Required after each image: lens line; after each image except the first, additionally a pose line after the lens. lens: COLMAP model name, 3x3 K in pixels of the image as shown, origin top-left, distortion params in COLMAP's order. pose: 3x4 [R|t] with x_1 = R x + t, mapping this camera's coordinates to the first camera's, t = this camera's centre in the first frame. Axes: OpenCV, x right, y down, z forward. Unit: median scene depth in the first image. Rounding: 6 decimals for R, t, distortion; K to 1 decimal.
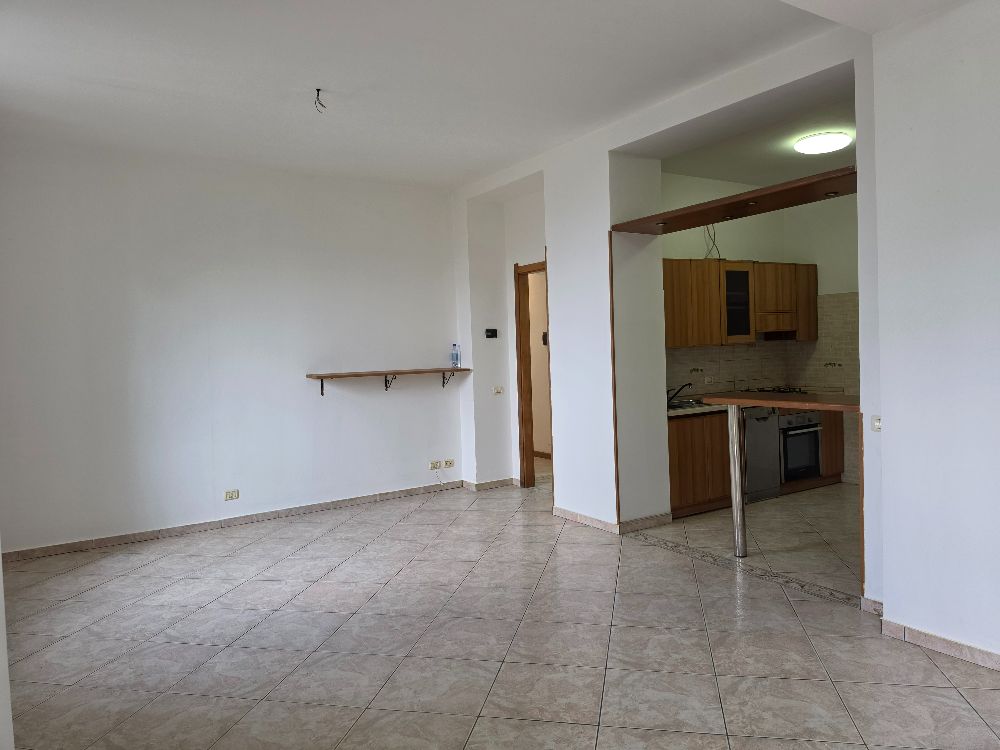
lens RADIAL K [[697.7, 0, 502.3], [0, 697.7, 366.1], [0, 0, 1]] dist [0.064996, -0.088319]
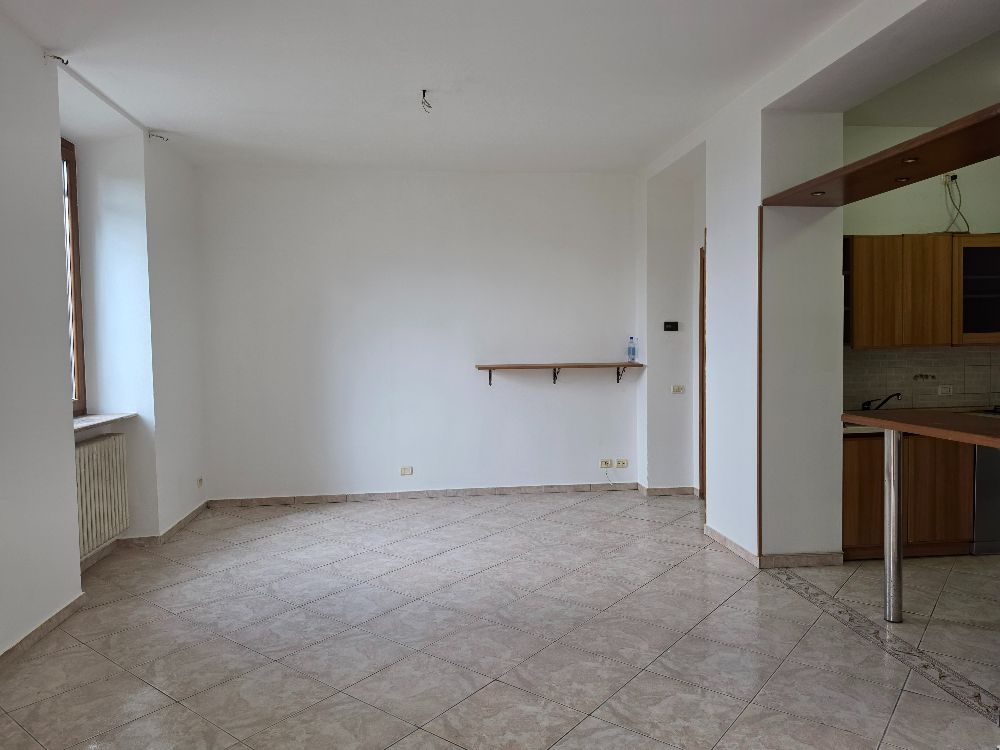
lens RADIAL K [[693.0, 0, 480.2], [0, 693.0, 373.4], [0, 0, 1]] dist [0.064564, -0.087811]
pose [[0.886724, 0.040854, -0.460491, 0.236392], [-0.027407, 0.998981, 0.035852, -0.014392], [0.461486, -0.019170, 0.886940, 0.097408]]
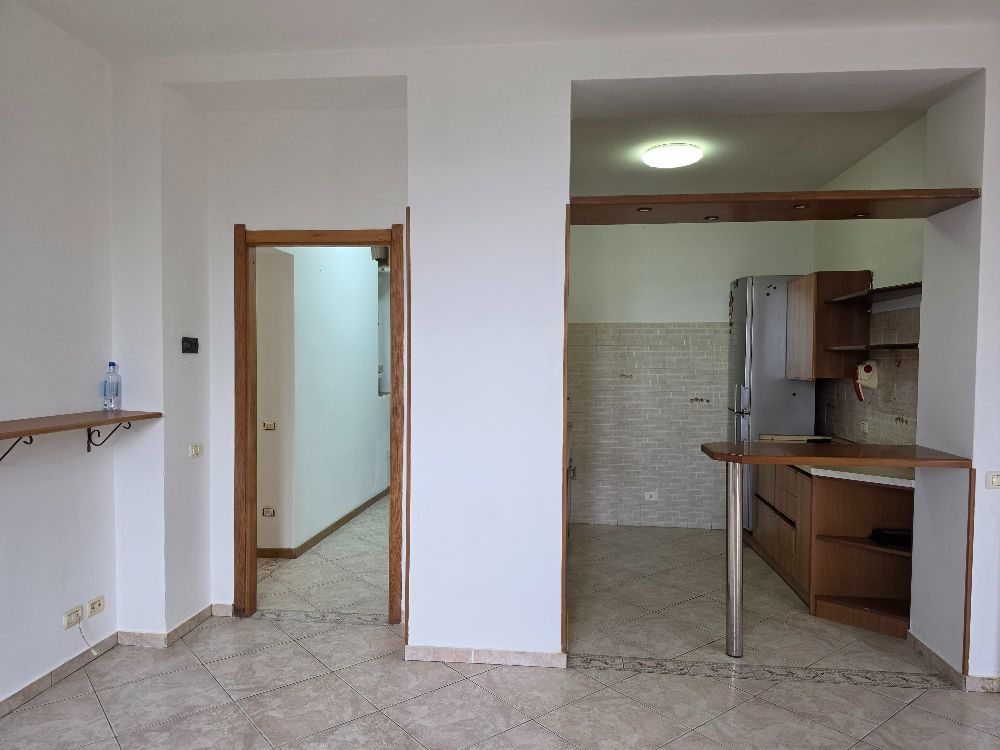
lens RADIAL K [[691.4, 0, 500.0], [0, 691.4, 375.0], [0, 0, 1]] dist [-0.001756, -0.001539]
pose [[0.628716, 0.015186, 0.777487, -0.359547], [-0.005873, 0.999874, -0.014780, -0.022567], [-0.777613, 0.004727, 0.628726, 0.610737]]
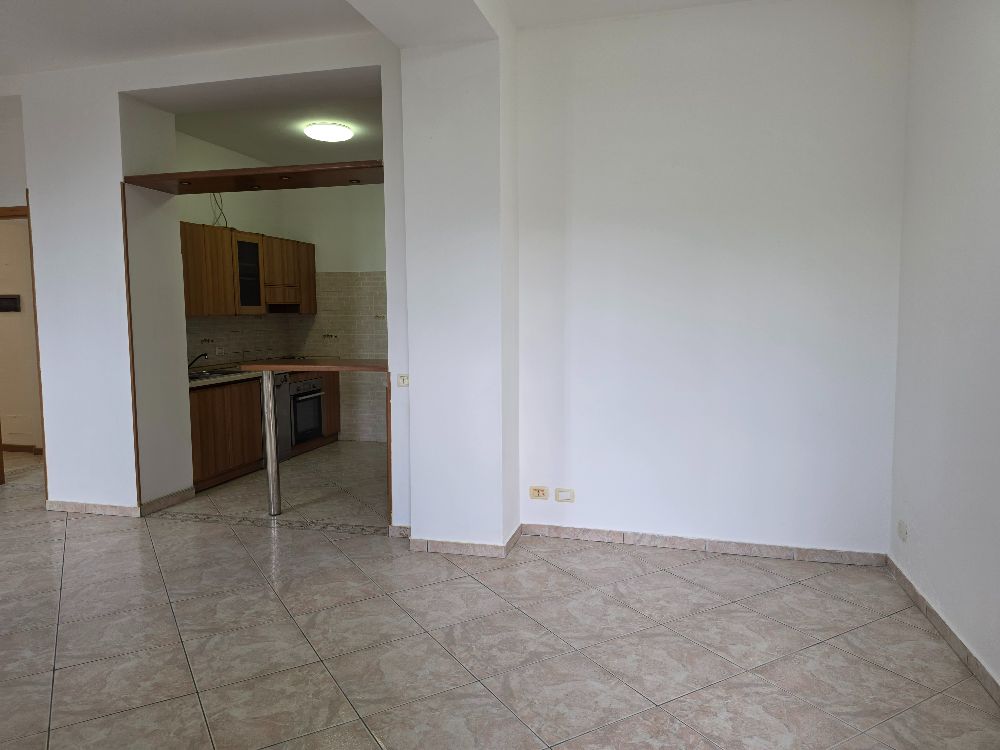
lens RADIAL K [[697.7, 0, 502.3], [0, 697.7, 366.1], [0, 0, 1]] dist [0.064996, -0.088319]
pose [[0.738631, -0.025824, 0.673615, -0.095379], [0.004729, 0.999440, 0.033130, 0.013009], [-0.674093, -0.021285, 0.738340, 0.001704]]
